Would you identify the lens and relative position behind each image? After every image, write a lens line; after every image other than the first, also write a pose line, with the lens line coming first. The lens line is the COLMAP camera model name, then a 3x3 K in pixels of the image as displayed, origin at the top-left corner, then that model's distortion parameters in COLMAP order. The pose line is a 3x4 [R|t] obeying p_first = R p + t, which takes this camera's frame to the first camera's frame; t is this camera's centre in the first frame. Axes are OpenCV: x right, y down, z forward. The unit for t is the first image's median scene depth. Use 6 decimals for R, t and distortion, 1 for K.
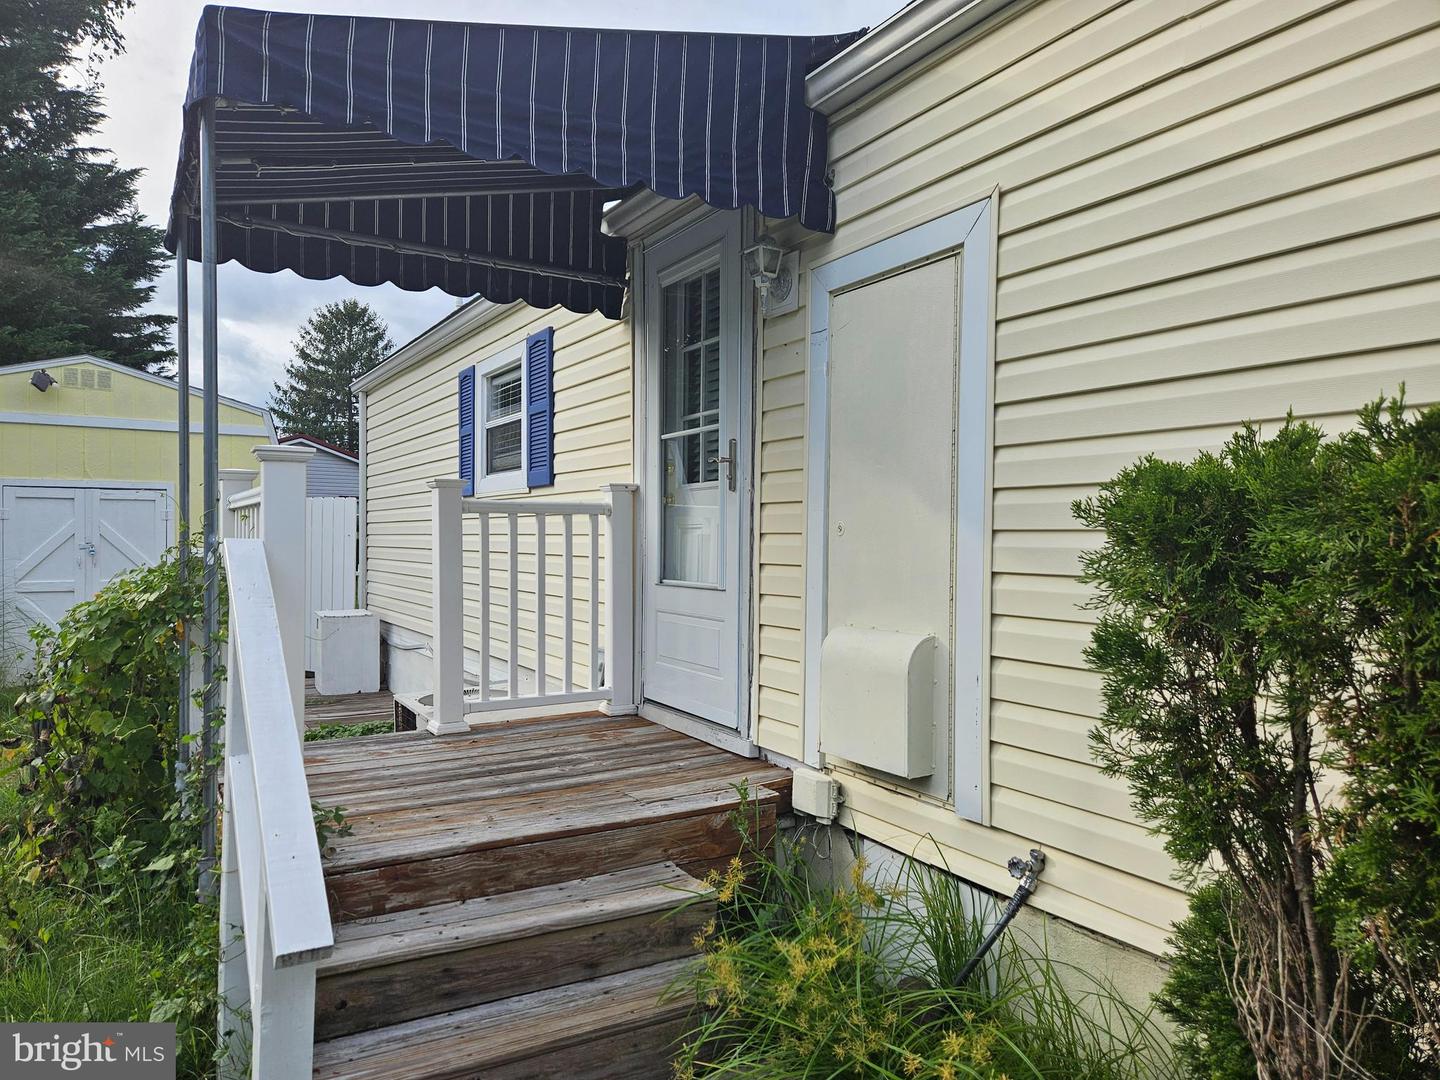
lens RADIAL K [[948.0, 0, 720.0], [0, 948.0, 540.0], [0, 0, 1]] dist [0.001810, -0.000297]
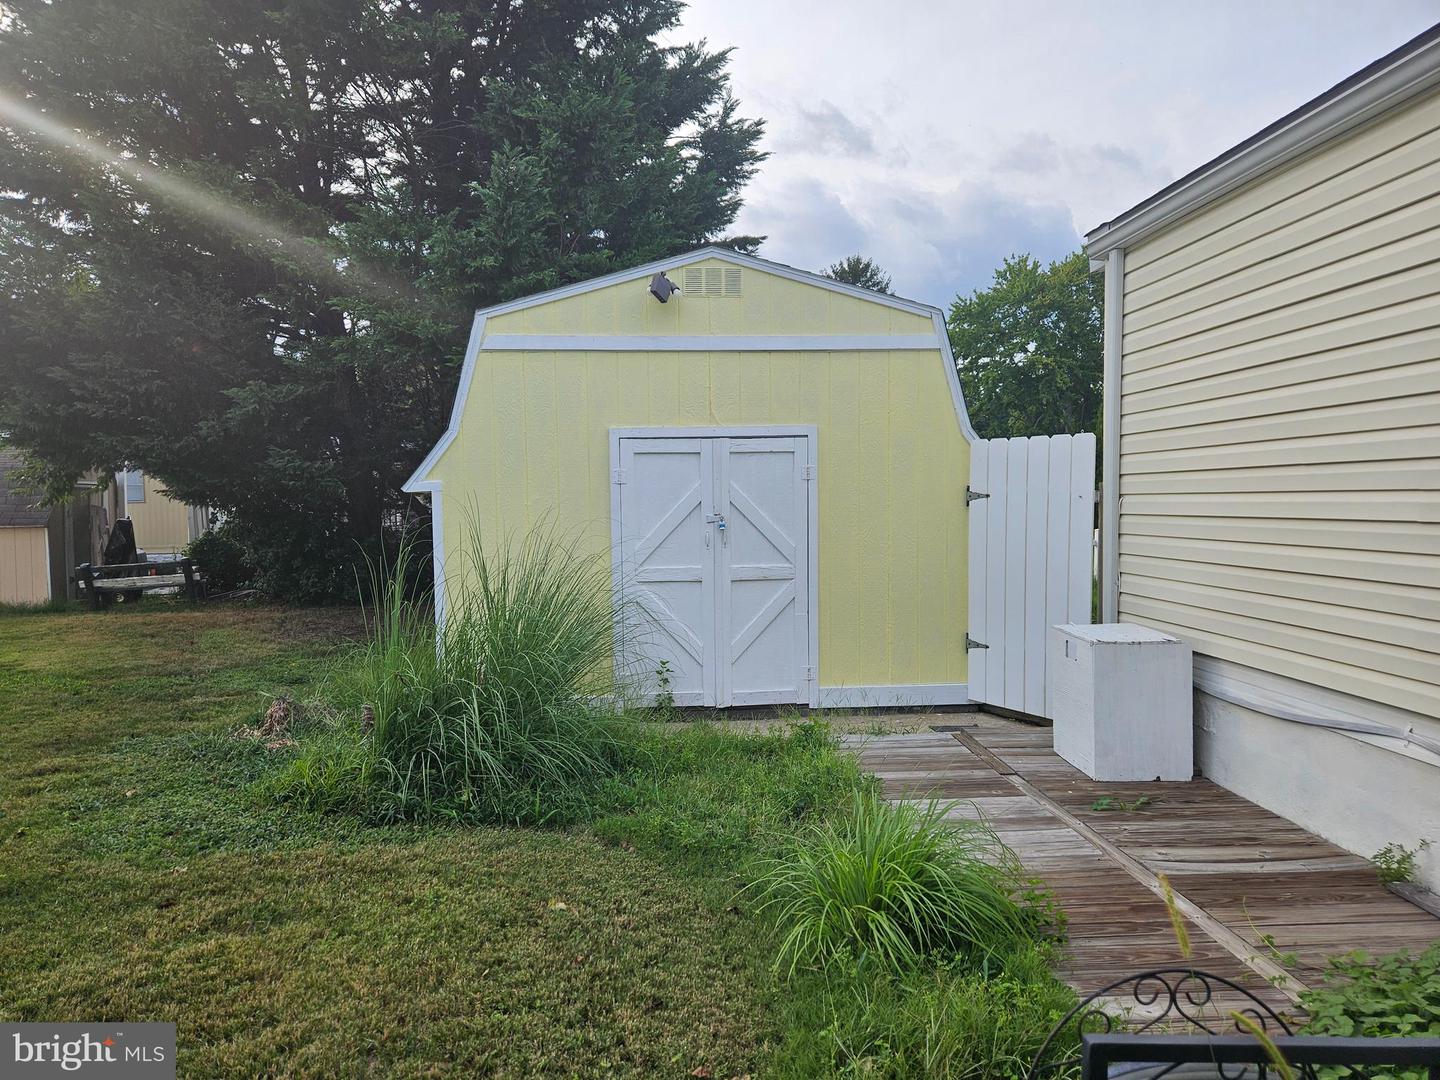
lens RADIAL K [[948.0, 0, 720.0], [0, 948.0, 540.0], [0, 0, 1]] dist [0.001810, -0.000297]
pose [[0.880929, 0.004113, -0.473231, -0.324180], [0.017520, 0.998993, 0.041296, -0.006884], [0.472924, -0.044670, 0.879970, 0.368808]]
